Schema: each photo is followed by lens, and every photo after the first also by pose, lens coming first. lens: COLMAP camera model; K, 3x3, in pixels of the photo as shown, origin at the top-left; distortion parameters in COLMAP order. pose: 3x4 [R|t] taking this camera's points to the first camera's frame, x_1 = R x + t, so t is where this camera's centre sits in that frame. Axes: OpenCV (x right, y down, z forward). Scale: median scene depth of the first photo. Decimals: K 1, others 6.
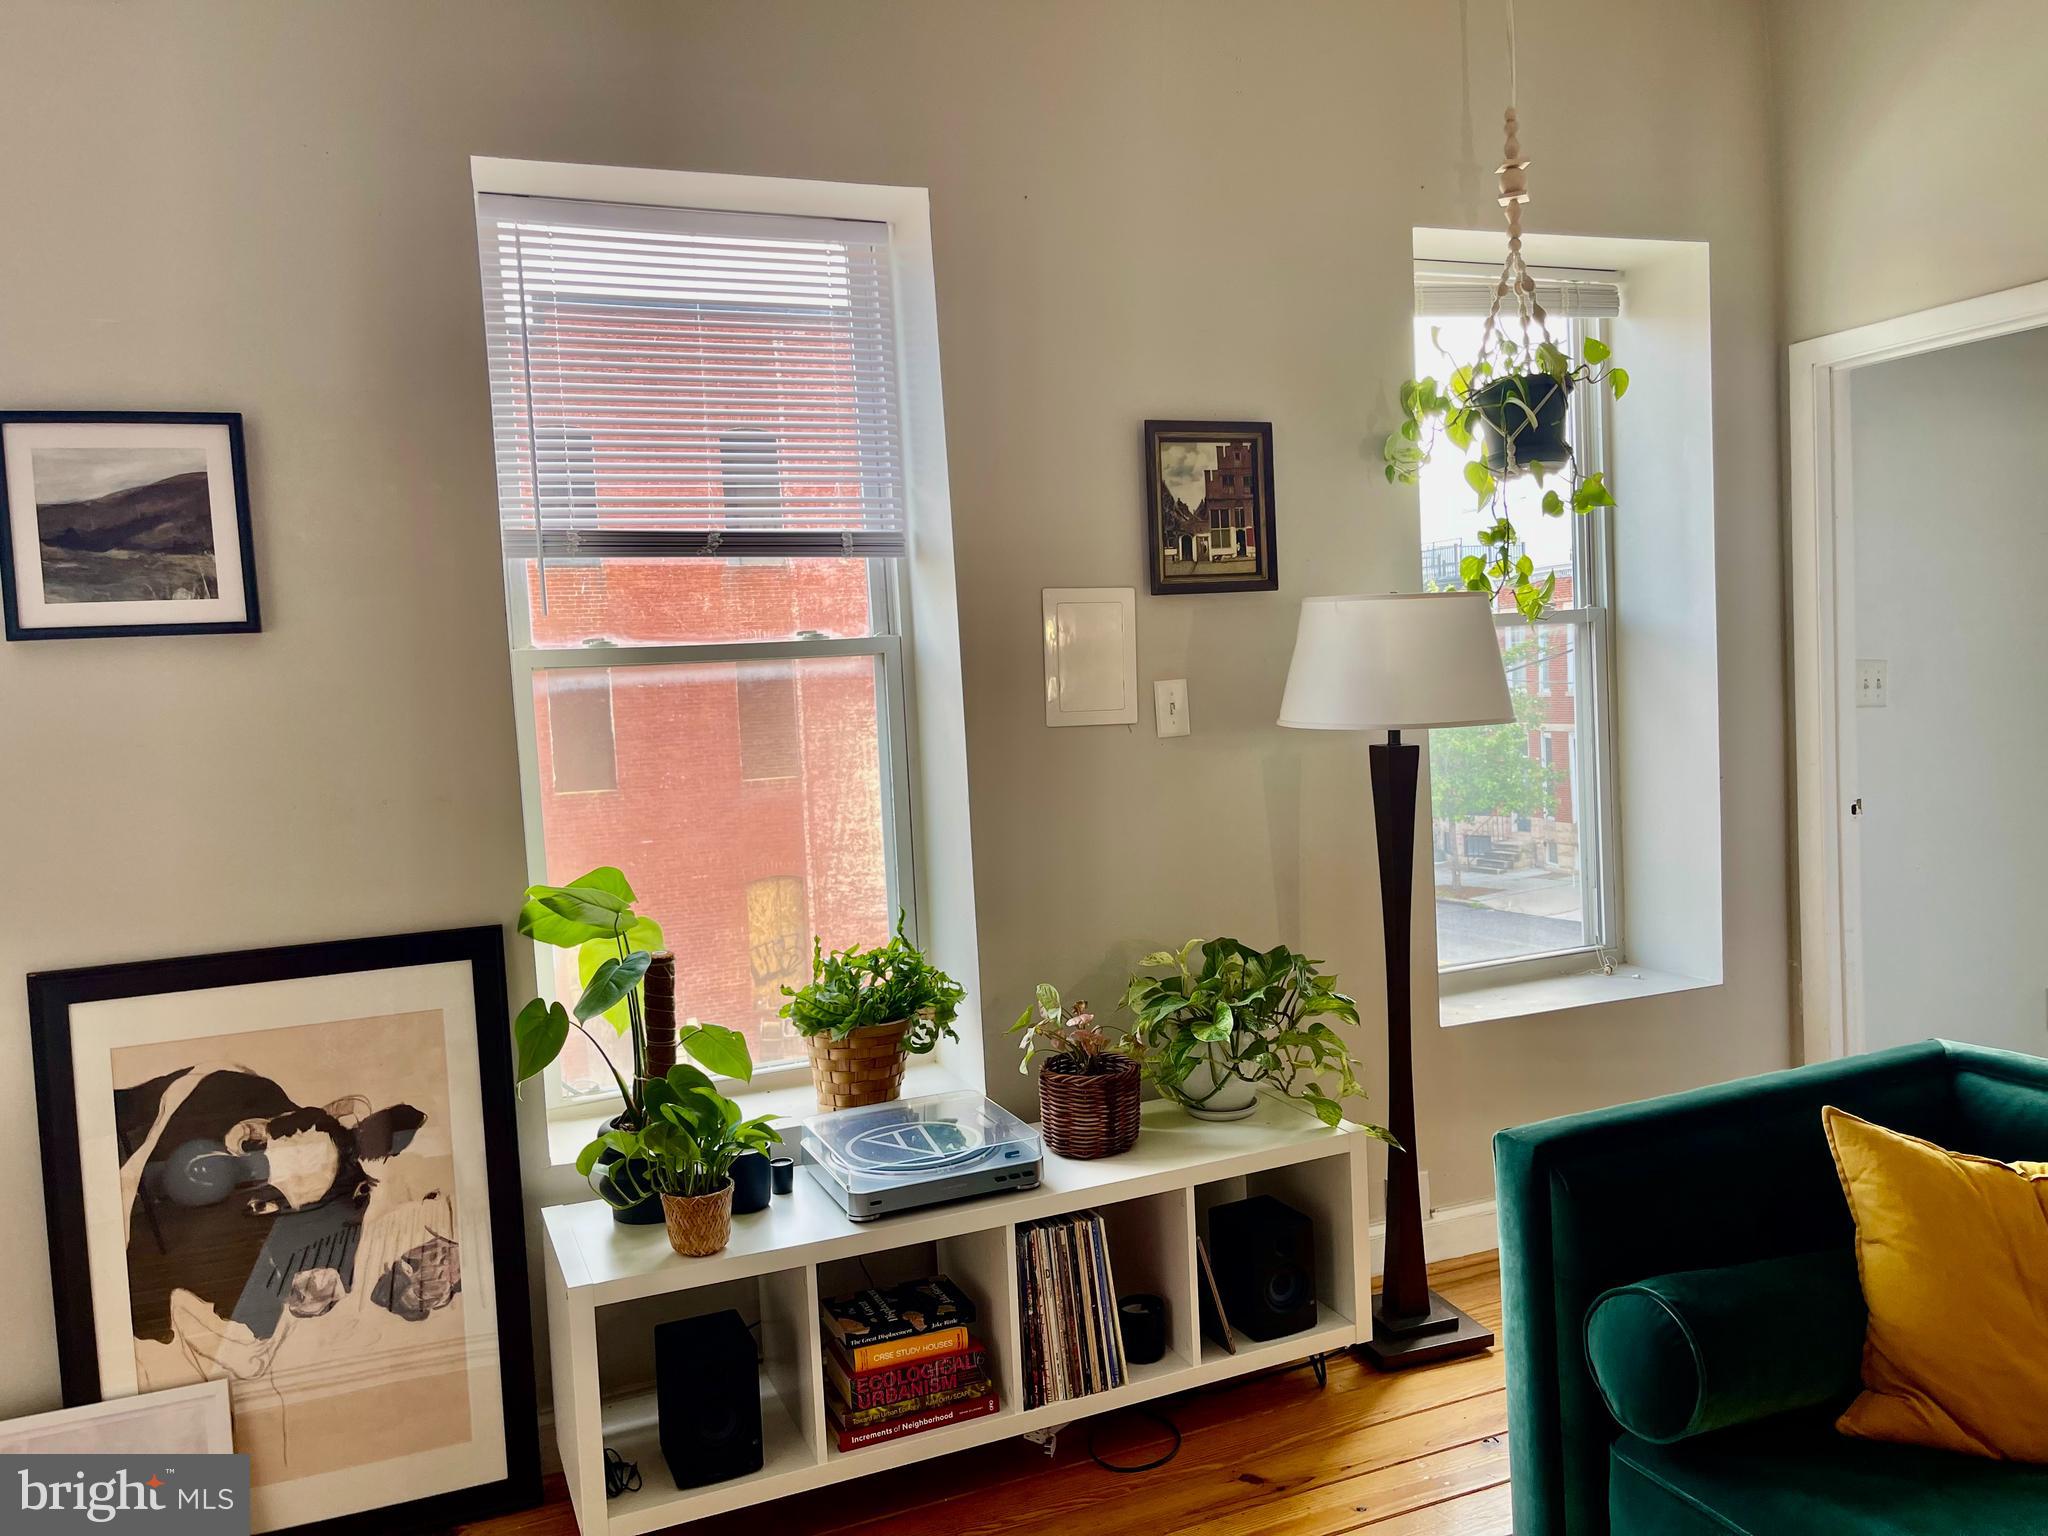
lens RADIAL K [[1548.1, 0, 1031.6], [0, 1548.1, 774.5], [0, 0, 1]] dist [0.069683, -0.099784]
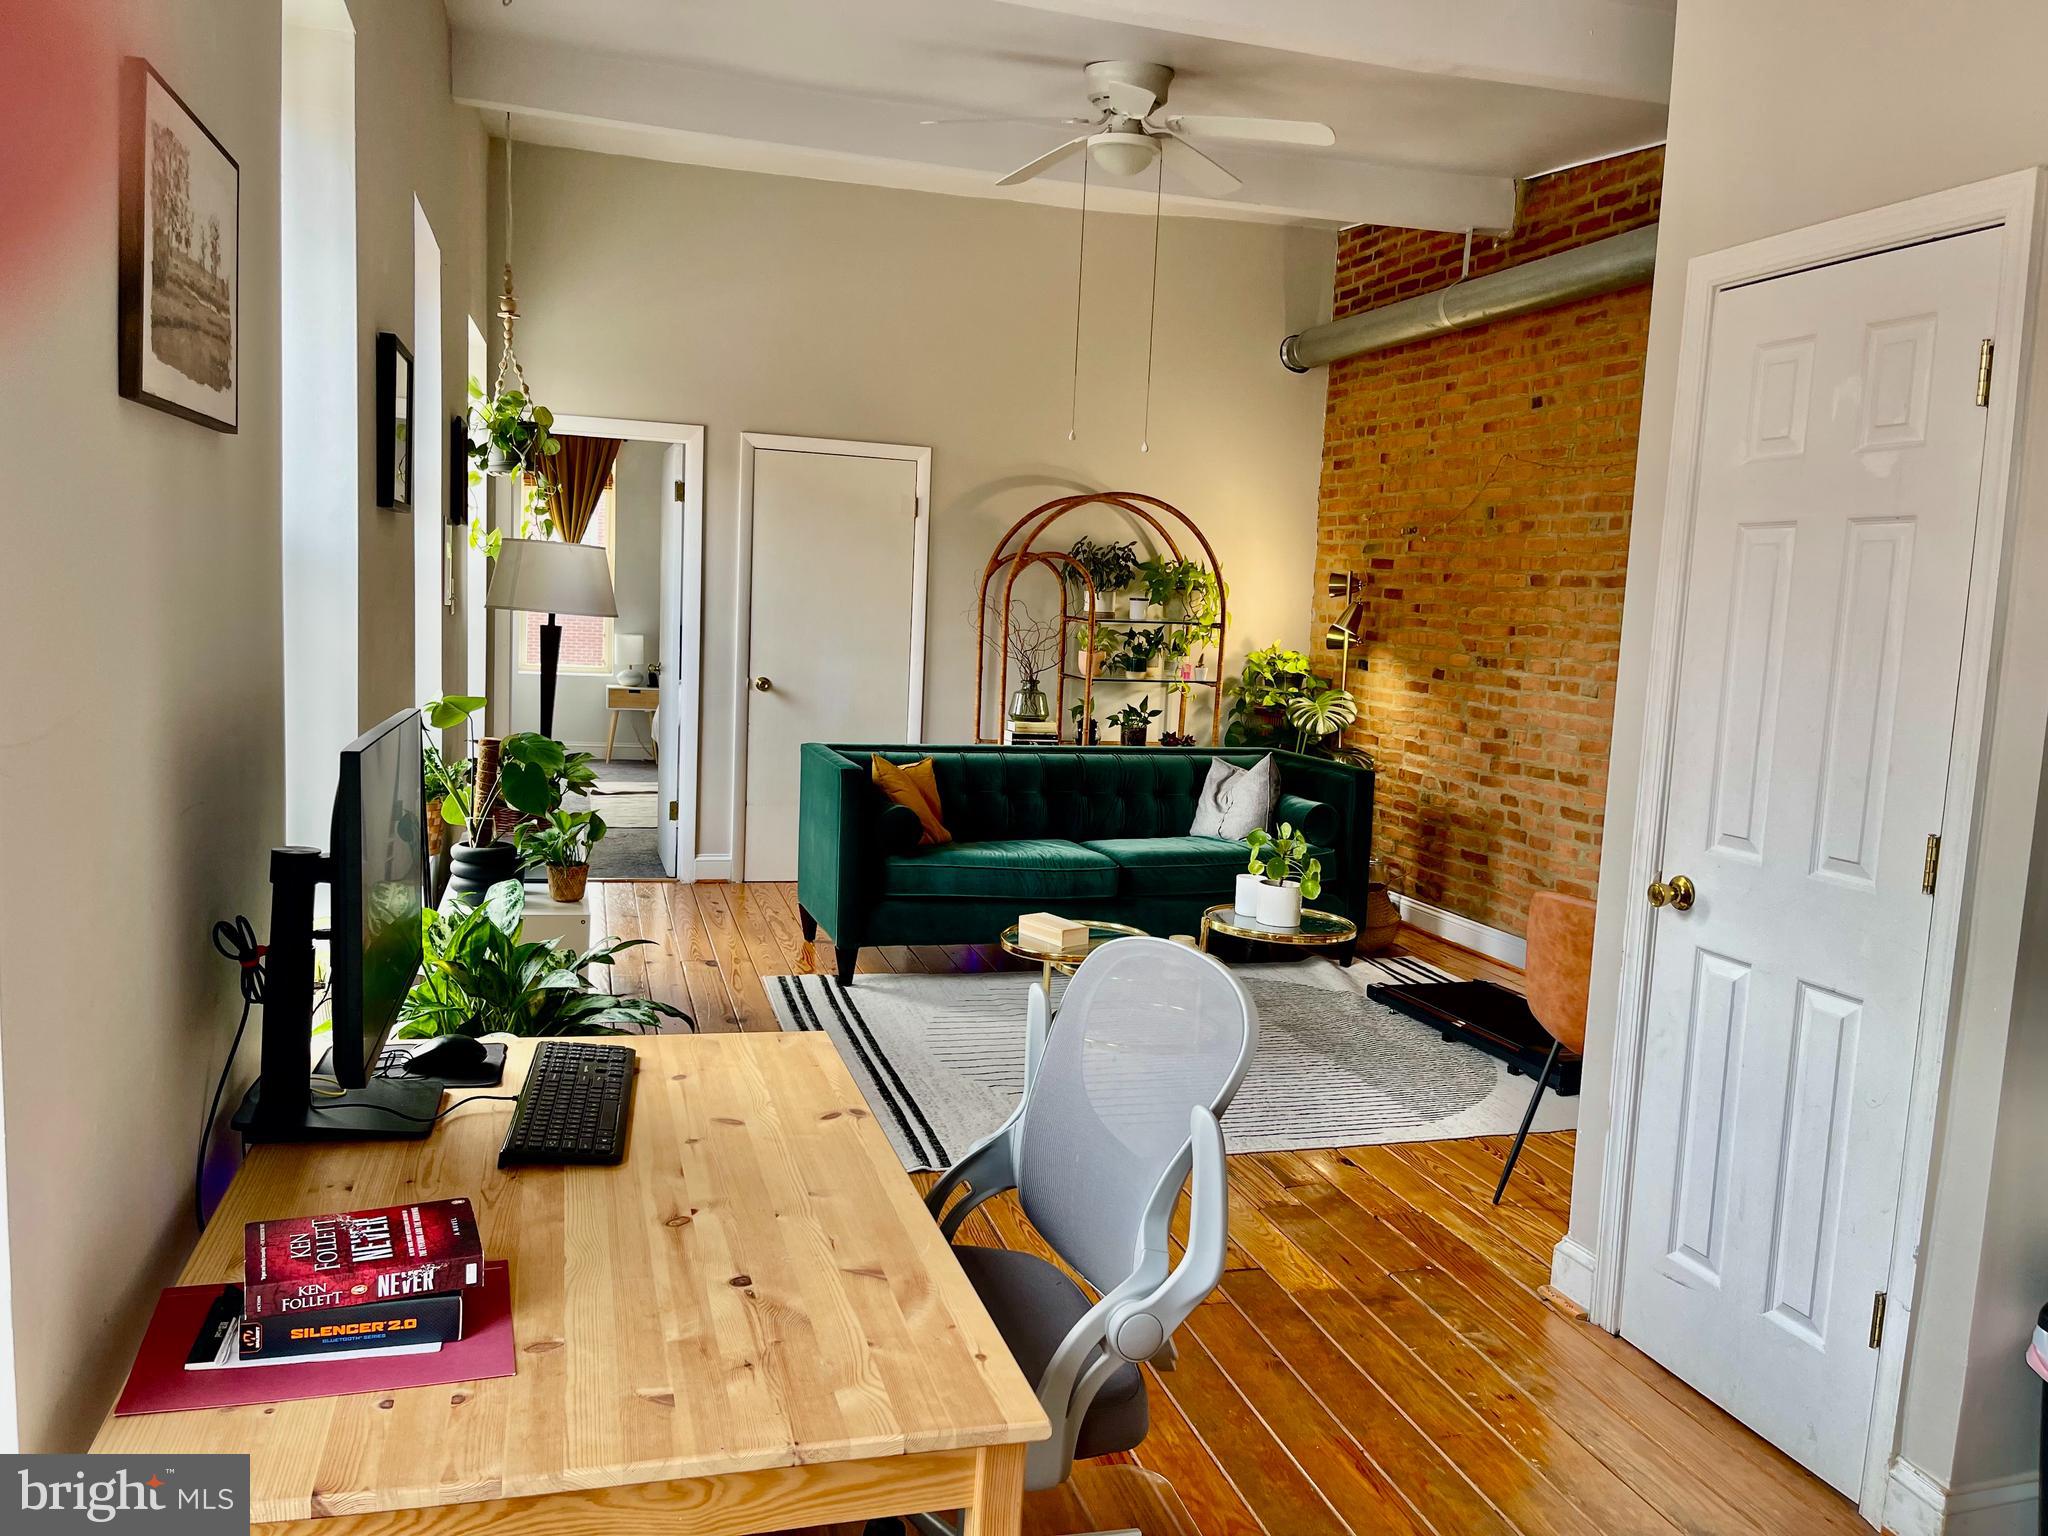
lens RADIAL K [[1548.1, 0, 1028.0], [0, 1548.1, 771.2], [0, 0, 1]] dist [0.069683, -0.099784]
pose [[0.124220, -0.055391, 0.990707, -1.806270], [0.008076, 0.998464, 0.054812, 0.066170], [-0.992222, 0.001192, 0.124476, 0.264044]]
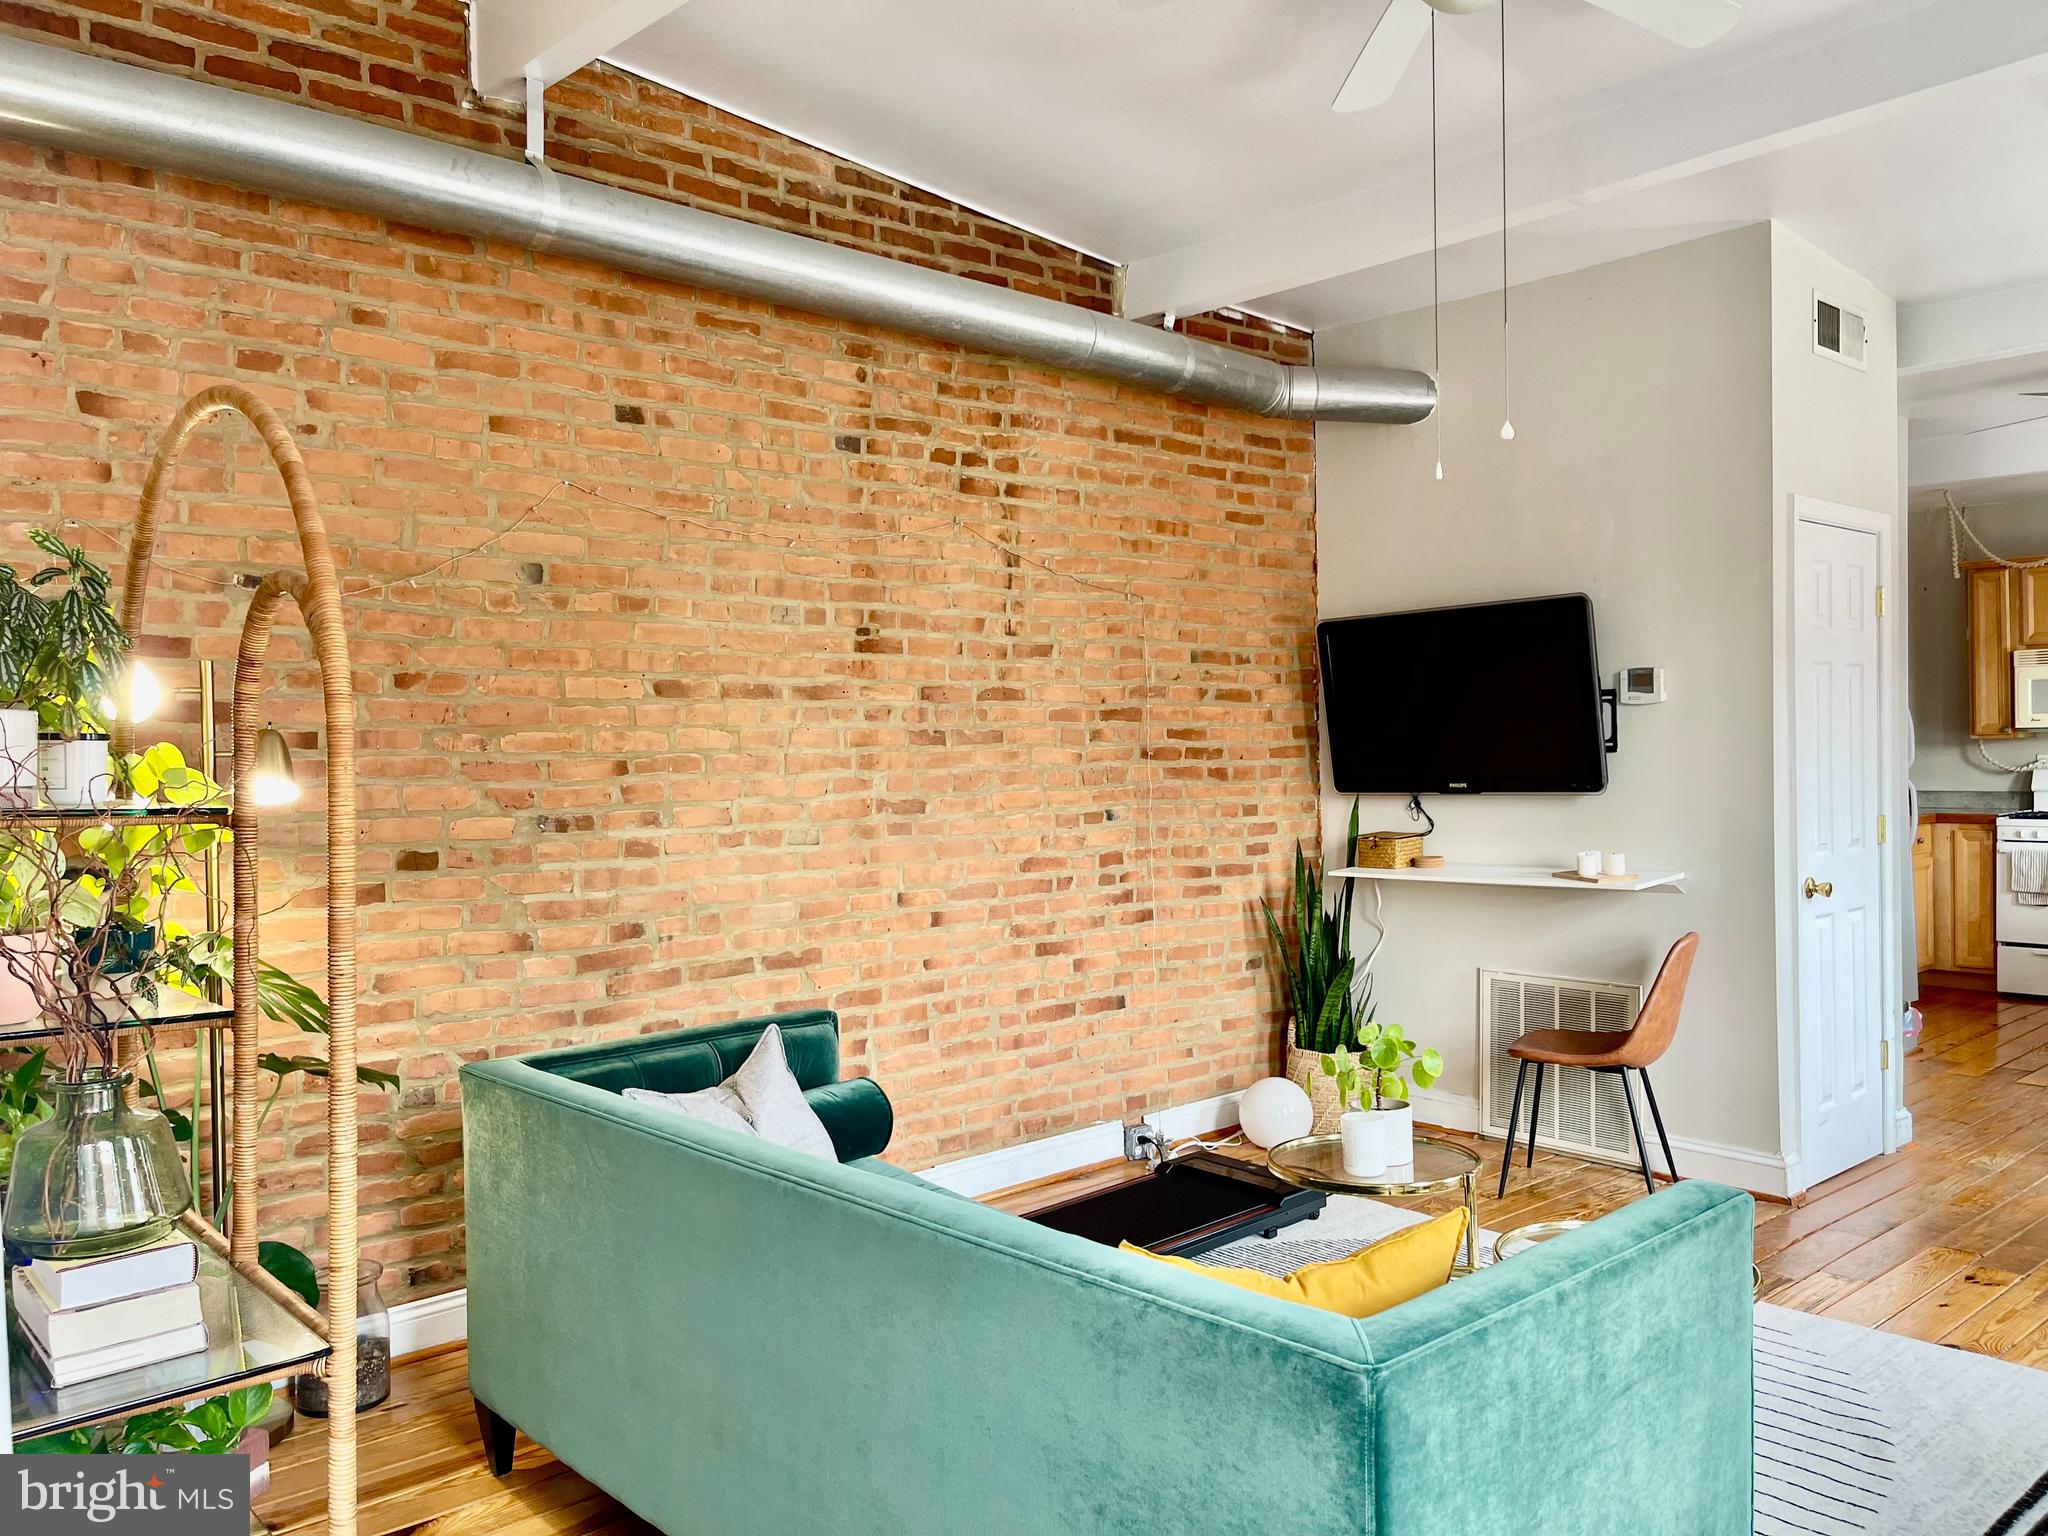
lens RADIAL K [[1548.1, 0, 1019.4], [0, 1548.1, 780.0], [0, 0, 1]] dist [0.069683, -0.099784]
pose [[-0.950977, 0.076286, -0.299704, 0.808823], [0.051674, 0.994671, 0.089217, -0.118125], [0.304913, 0.069356, -0.949851, 1.394110]]
